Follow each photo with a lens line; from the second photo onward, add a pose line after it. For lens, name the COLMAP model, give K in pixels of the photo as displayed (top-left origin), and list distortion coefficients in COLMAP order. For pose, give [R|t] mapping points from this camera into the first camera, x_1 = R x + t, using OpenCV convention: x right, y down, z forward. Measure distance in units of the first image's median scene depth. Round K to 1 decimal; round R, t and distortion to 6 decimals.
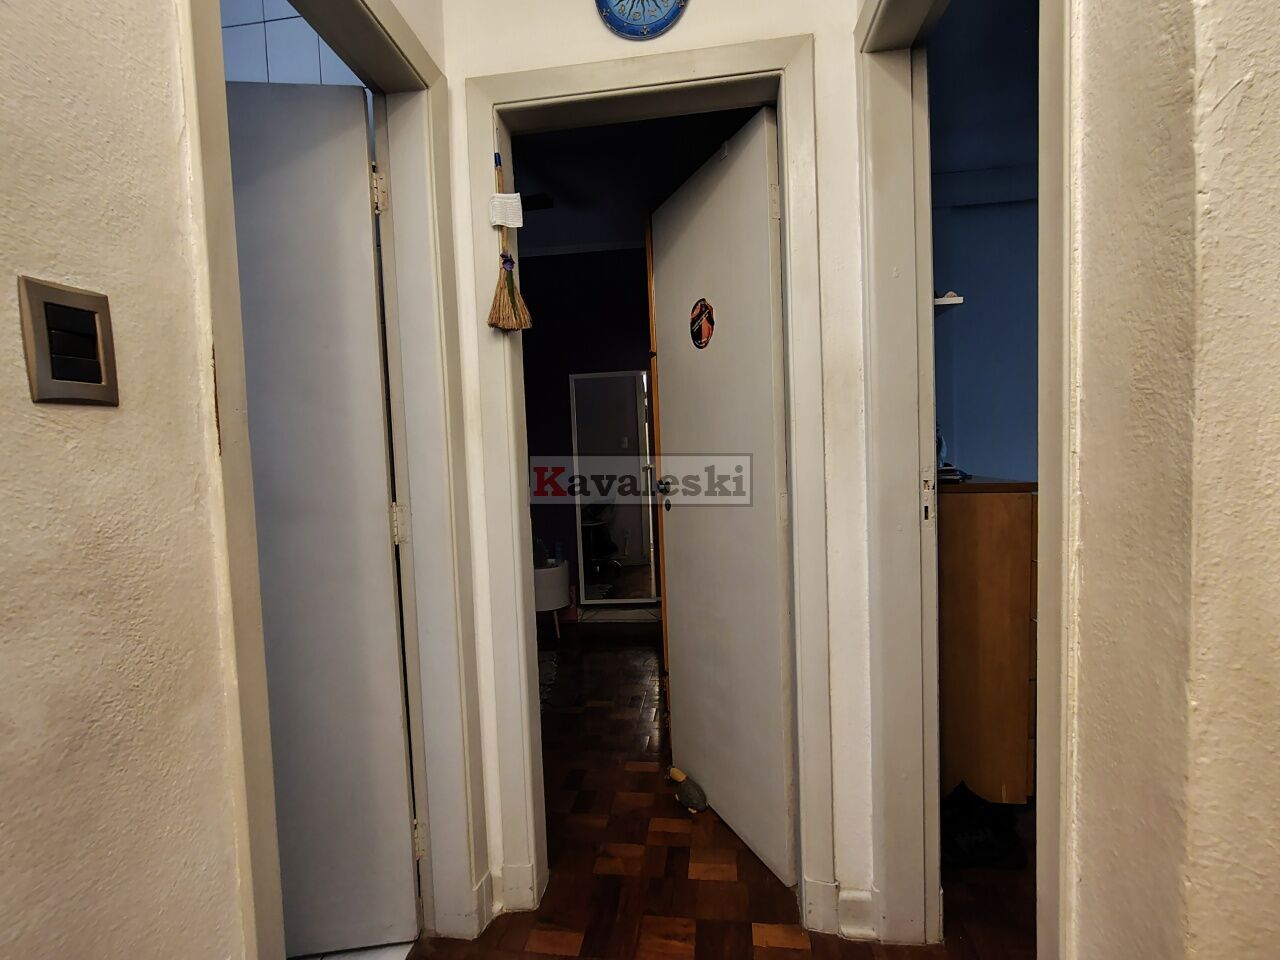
lens RADIAL K [[583.6, 0, 636.5], [0, 583.6, 482.1], [0, 0, 1]] dist [-0.004262, 0.002110]
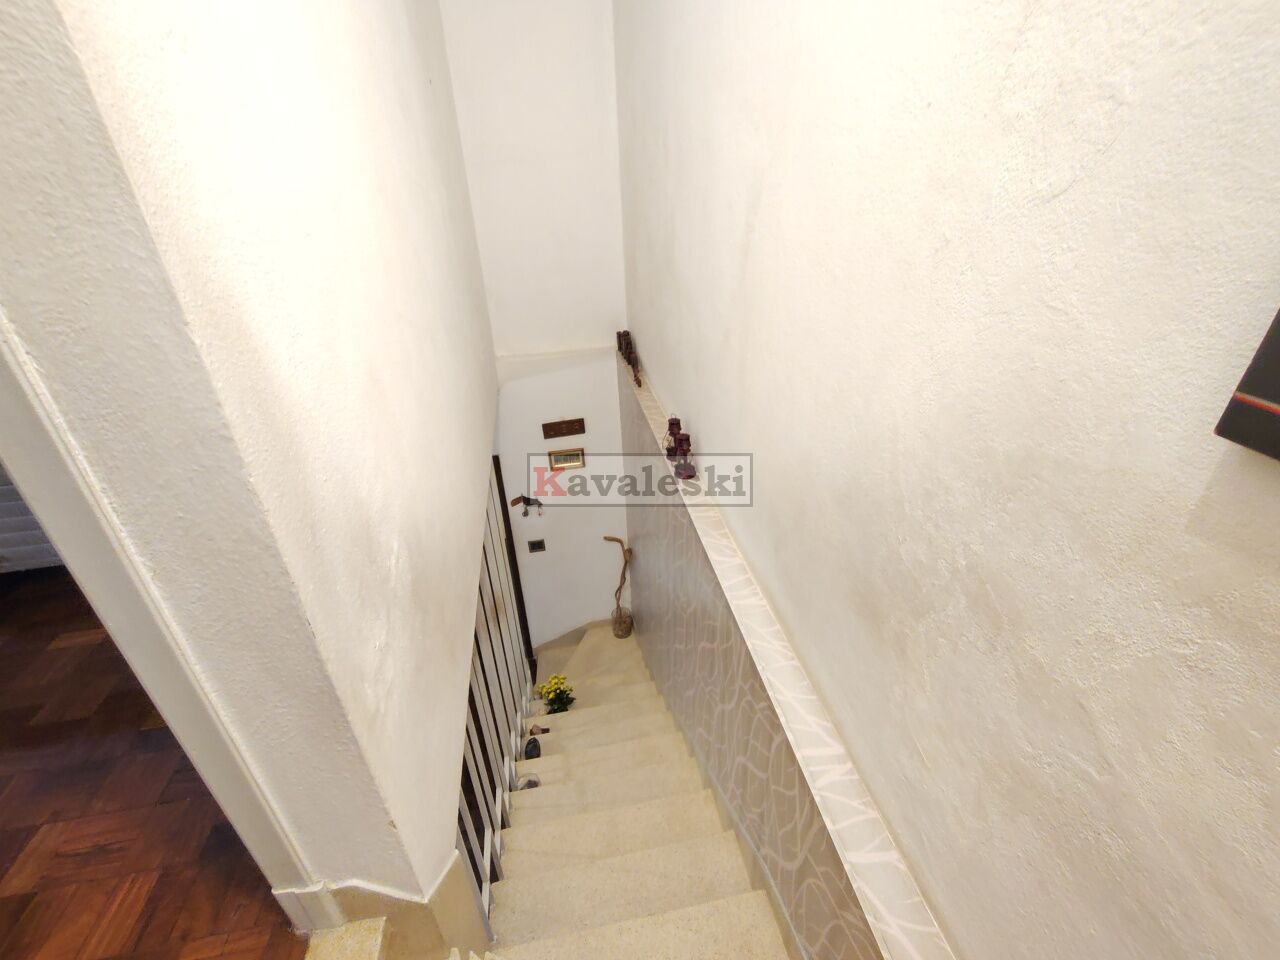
lens RADIAL K [[583.6, 0, 644.2], [0, 583.6, 482.5], [0, 0, 1]] dist [-0.004262, 0.002110]
pose [[-0.295068, -0.424884, 0.855809, -0.352278], [0.091300, 0.879052, 0.467902, 0.117717], [-0.951104, 0.216198, -0.220588, 0.339228]]
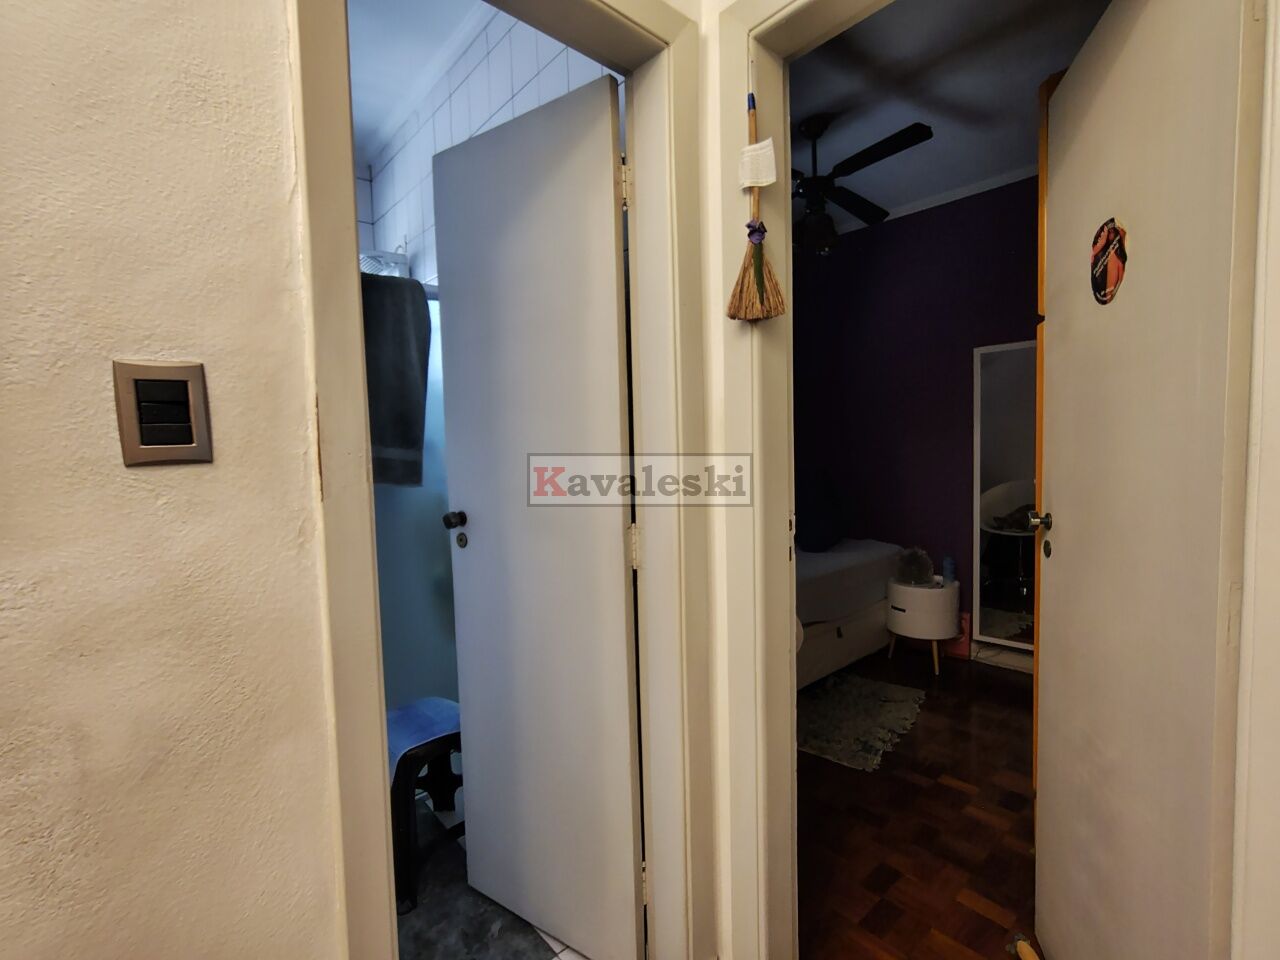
lens RADIAL K [[583.6, 0, 647.4], [0, 583.6, 482.3], [0, 0, 1]] dist [-0.004262, 0.002110]
pose [[0.754916, 0.061439, -0.652938, 0.485680], [-0.035861, 0.997980, 0.052444, -0.192208], [0.654841, -0.016176, 0.755594, 0.750318]]
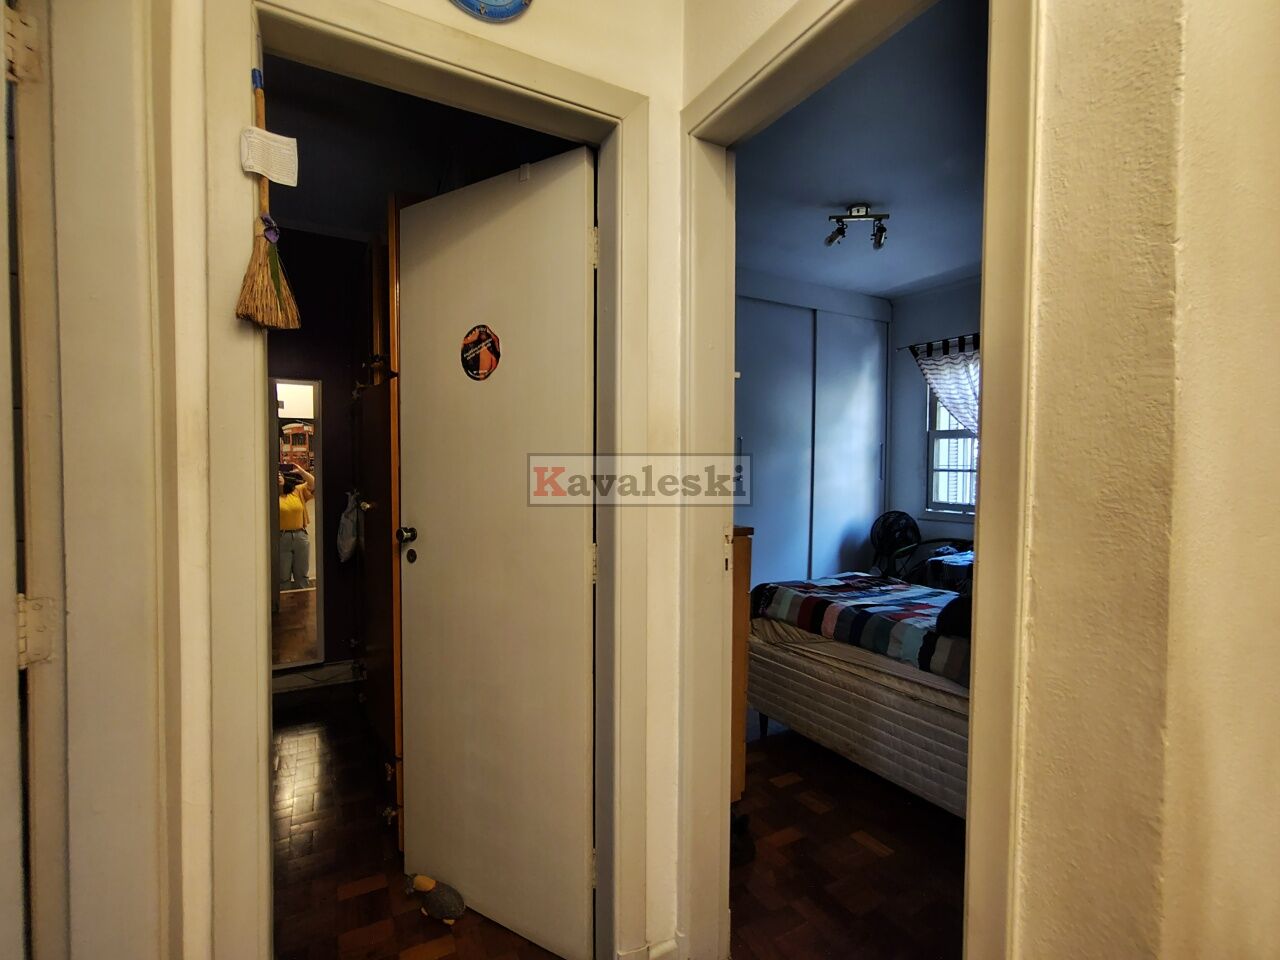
lens RADIAL K [[583.6, 0, 637.5], [0, 583.6, 482.3], [0, 0, 1]] dist [-0.004262, 0.002110]
pose [[0.803851, 0.028410, 0.594152, -0.661539], [-0.006994, 0.999241, -0.038317, -0.131404], [-0.594790, 0.026646, 0.803440, 0.468099]]
